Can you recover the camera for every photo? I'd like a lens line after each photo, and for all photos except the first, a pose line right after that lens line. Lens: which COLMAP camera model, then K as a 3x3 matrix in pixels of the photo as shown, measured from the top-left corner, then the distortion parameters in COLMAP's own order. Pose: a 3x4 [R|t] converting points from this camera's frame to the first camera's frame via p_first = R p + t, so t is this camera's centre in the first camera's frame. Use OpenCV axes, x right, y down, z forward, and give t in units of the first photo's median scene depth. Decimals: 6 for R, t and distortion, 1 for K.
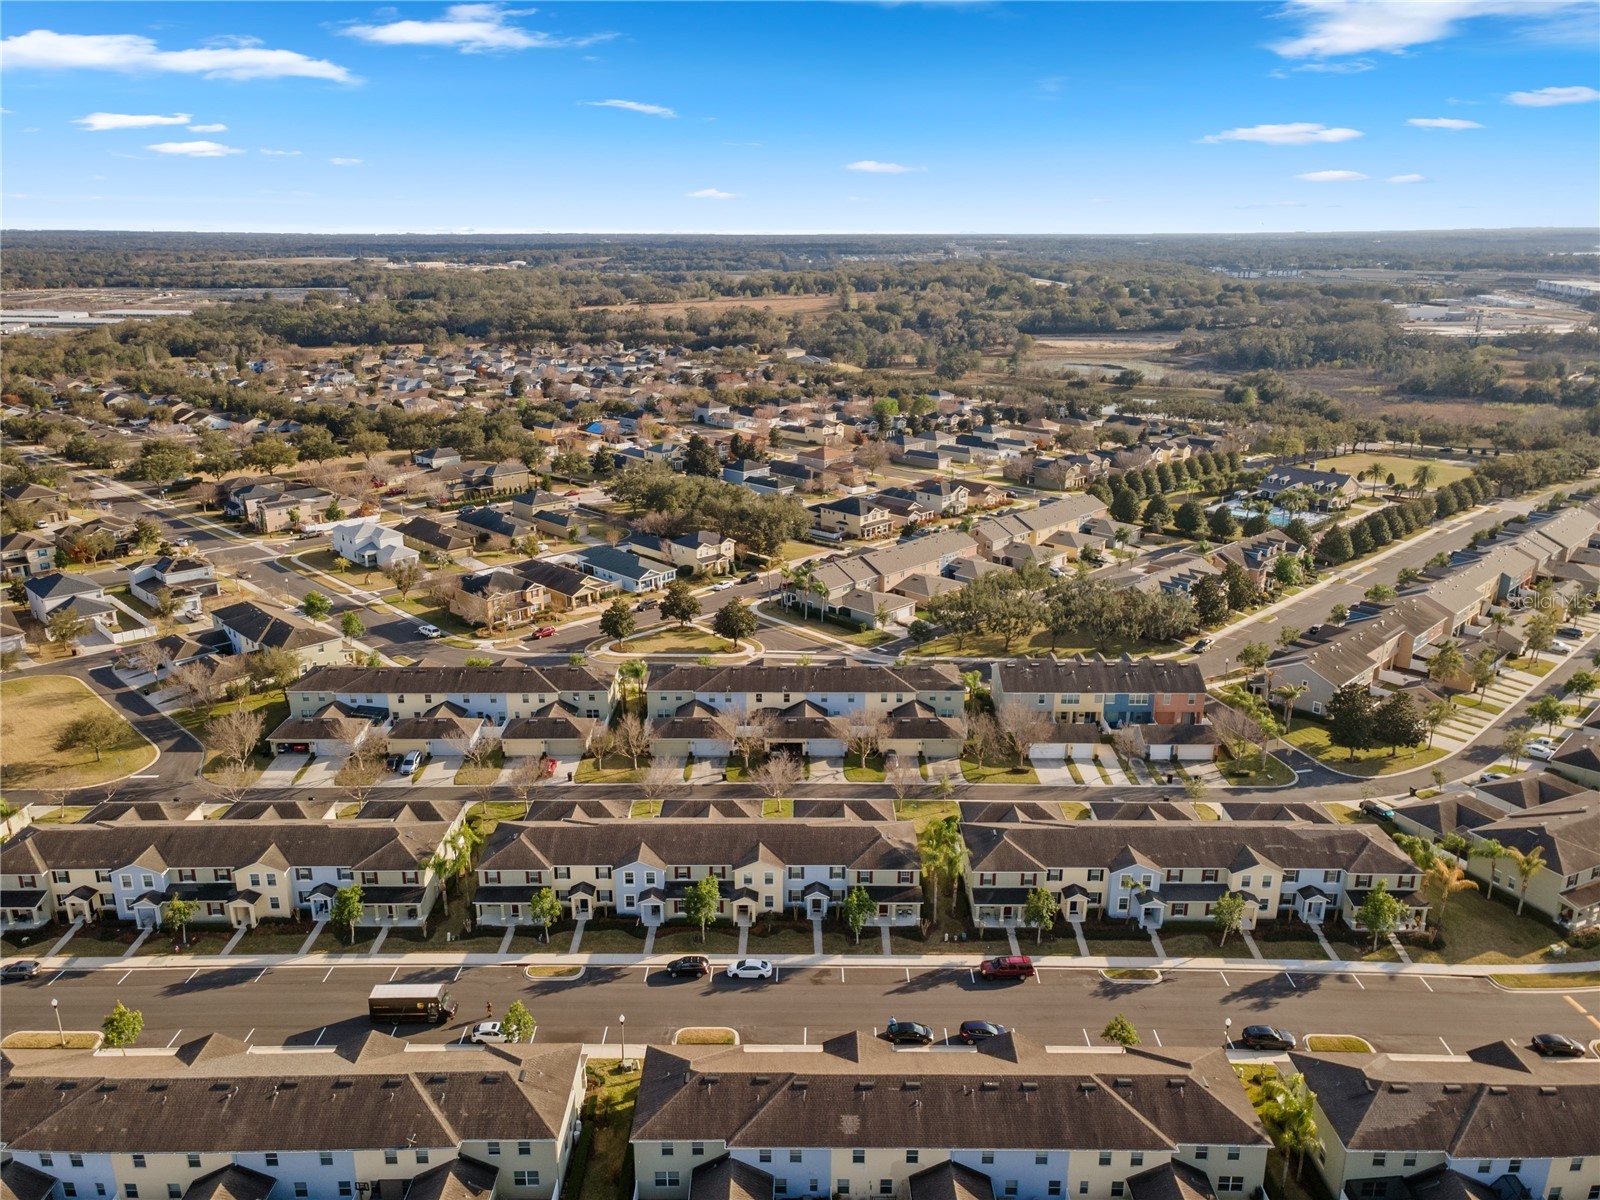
lens RADIAL K [[1155.9, 0, 800.0], [0, 1155.9, 600.0], [0, 0, 1]] dist [0.051343, -0.001280]
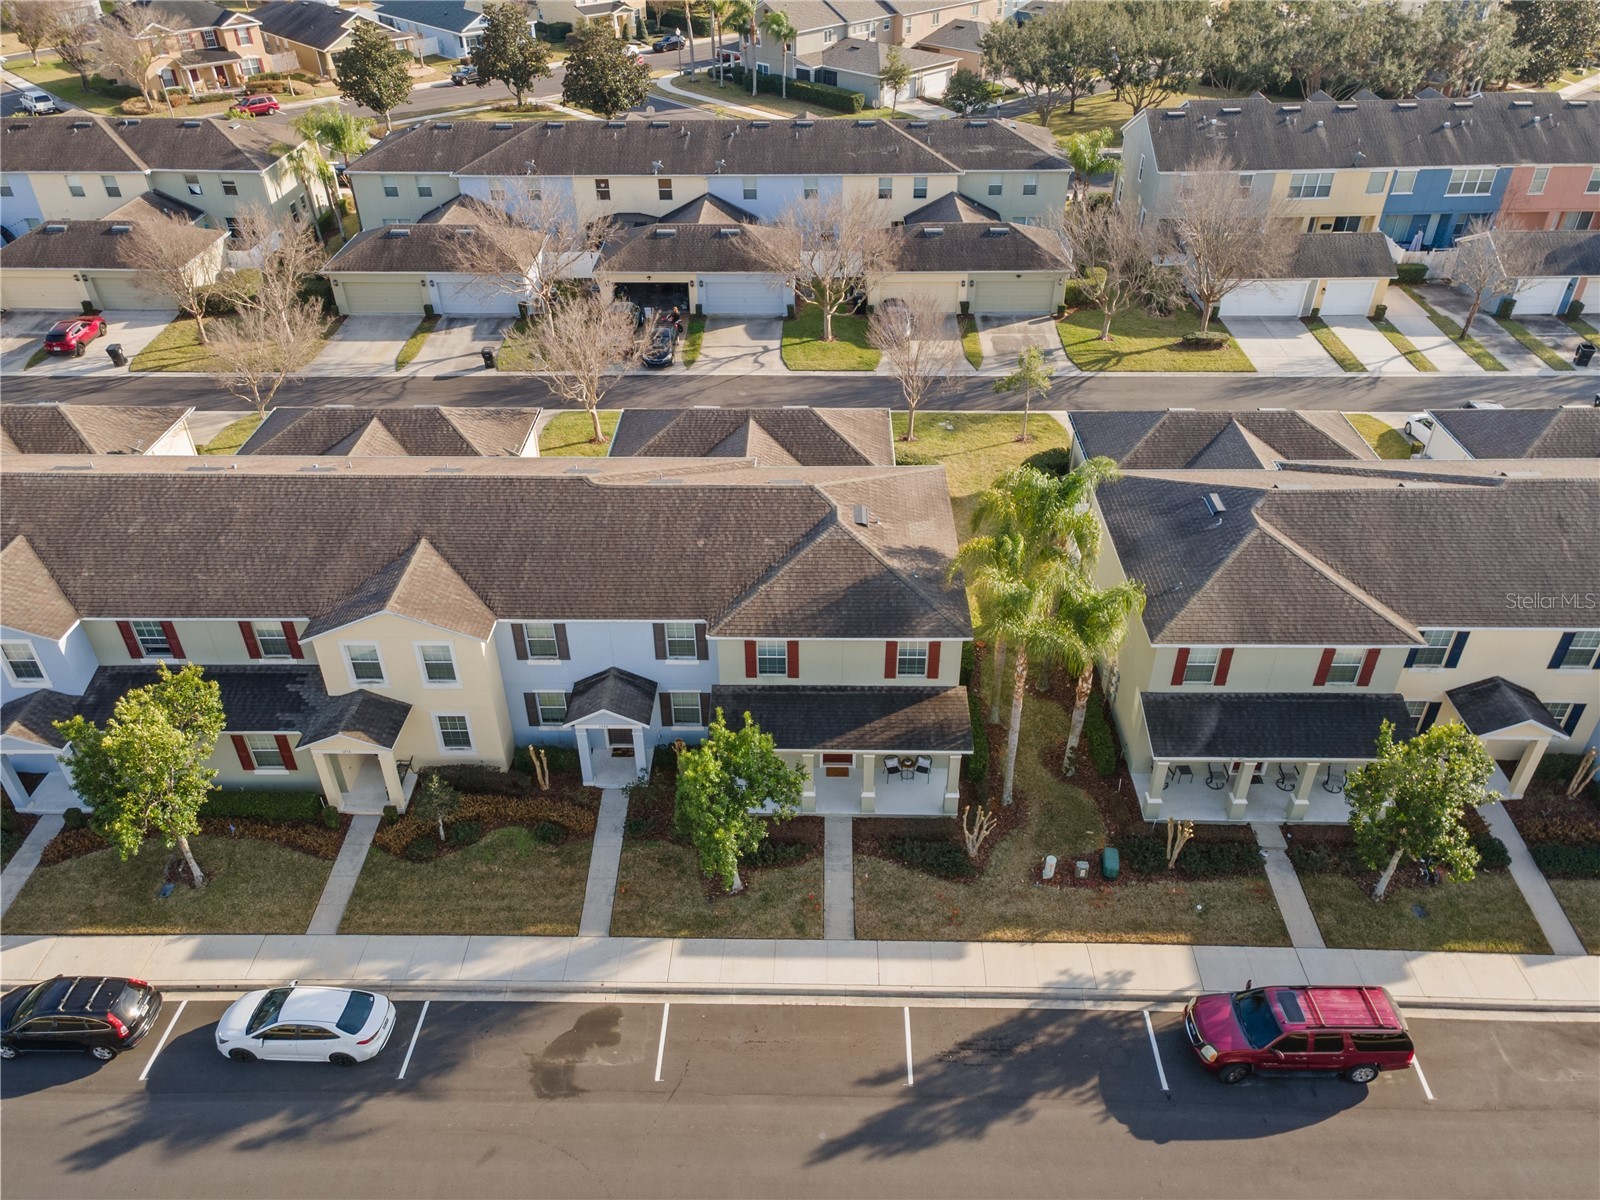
lens RADIAL K [[1155.9, 0, 800.0], [0, 1155.9, 600.0], [0, 0, 1]] dist [0.051343, -0.001280]
pose [[0.999773, 0.001529, -0.021229, 0.054477], [0.004981, 0.952909, 0.303216, 0.108840], [0.020693, -0.303253, 0.952685, 0.576821]]
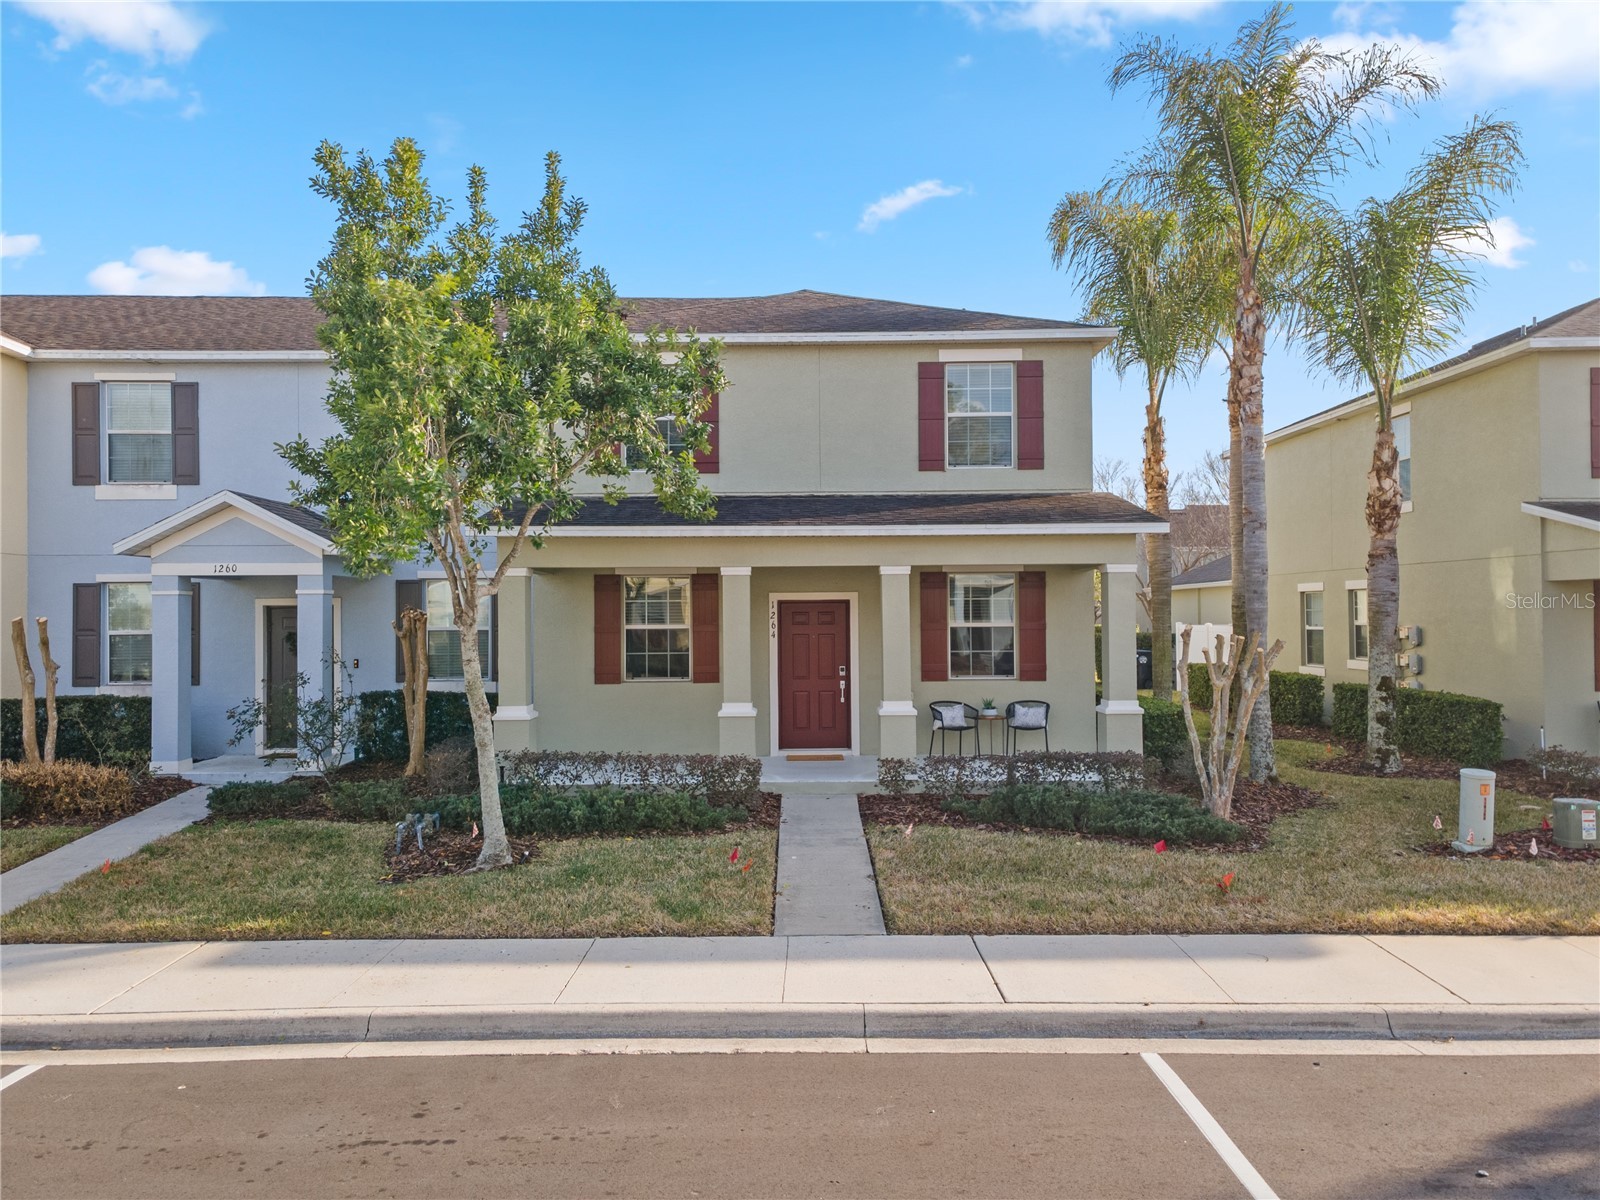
lens RADIAL K [[1155.9, 0, 800.0], [0, 1155.9, 600.0], [0, 0, 1]] dist [0.051343, -0.001280]
pose [[0.999925, -0.008307, 0.008955, 0.055277], [0.010629, 0.952961, -0.302906, 0.233471], [-0.006017, 0.302978, 0.952978, 0.700008]]
